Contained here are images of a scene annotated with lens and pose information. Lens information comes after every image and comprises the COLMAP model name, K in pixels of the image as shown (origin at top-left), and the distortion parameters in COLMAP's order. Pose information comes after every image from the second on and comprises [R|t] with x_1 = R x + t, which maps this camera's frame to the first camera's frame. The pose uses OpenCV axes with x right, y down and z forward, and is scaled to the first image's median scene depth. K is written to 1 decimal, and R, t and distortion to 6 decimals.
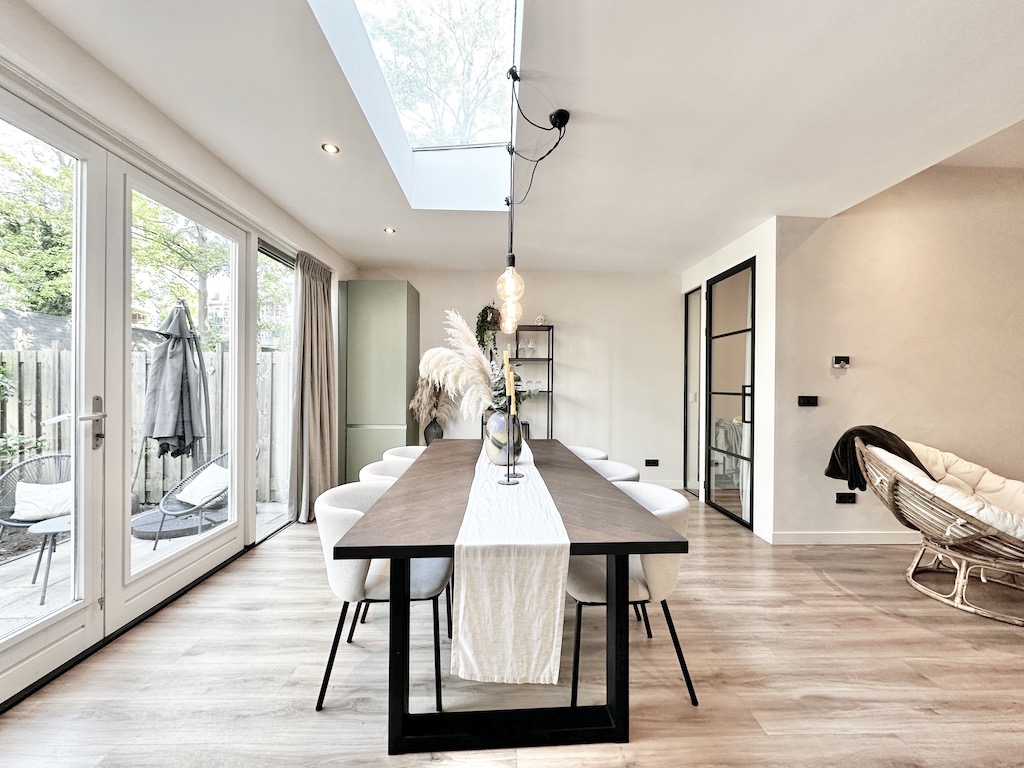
lens RADIAL K [[408.7, 0, 508.0], [0, 408.7, 384.9], [0, 0, 1]] dist [-0.001671, 0.000022]
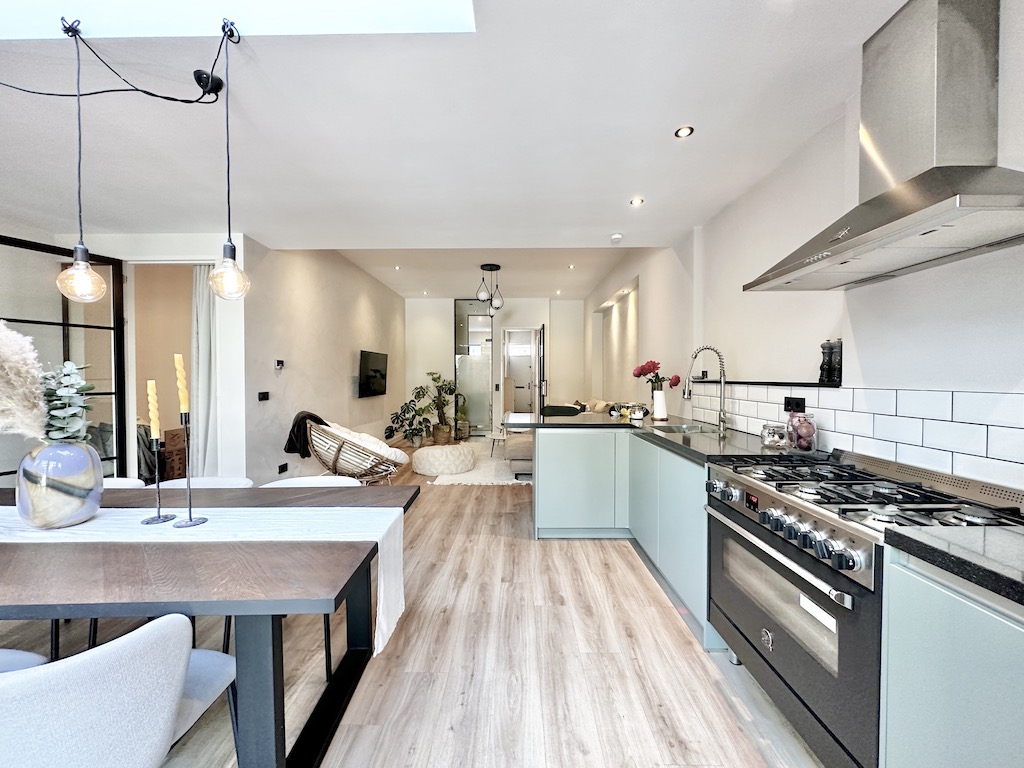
lens RADIAL K [[408.7, 0, 509.0], [0, 408.7, 385.3], [0, 0, 1]] dist [-0.001671, 0.000022]
pose [[0.052545, -0.030144, 0.998164, -0.601768], [0.002609, 0.999545, 0.030048, -0.037280], [-0.998615, 0.001025, 0.052600, 0.280847]]
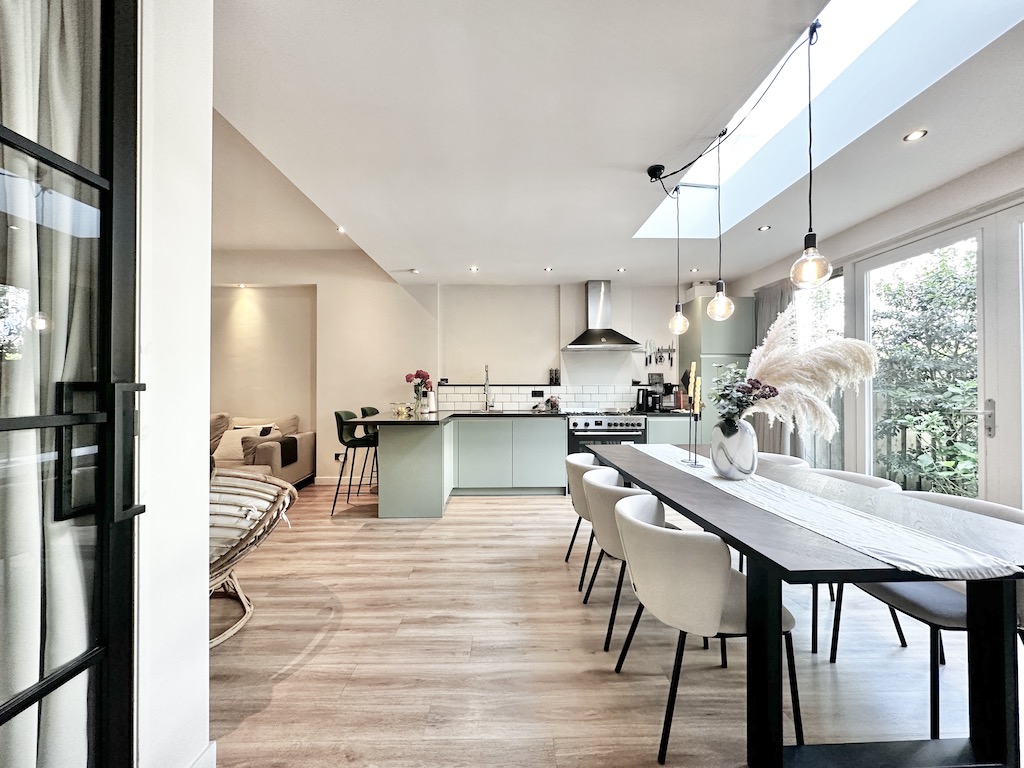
lens RADIAL K [[408.7, 0, 507.3], [0, 408.7, 386.1], [0, 0, 1]] dist [-0.001671, 0.000022]
pose [[-0.999730, -0.006031, 0.022461, 0.459002], [-0.006059, 0.999981, -0.001181, -0.001592], [-0.022454, -0.001317, -0.999747, 1.893345]]
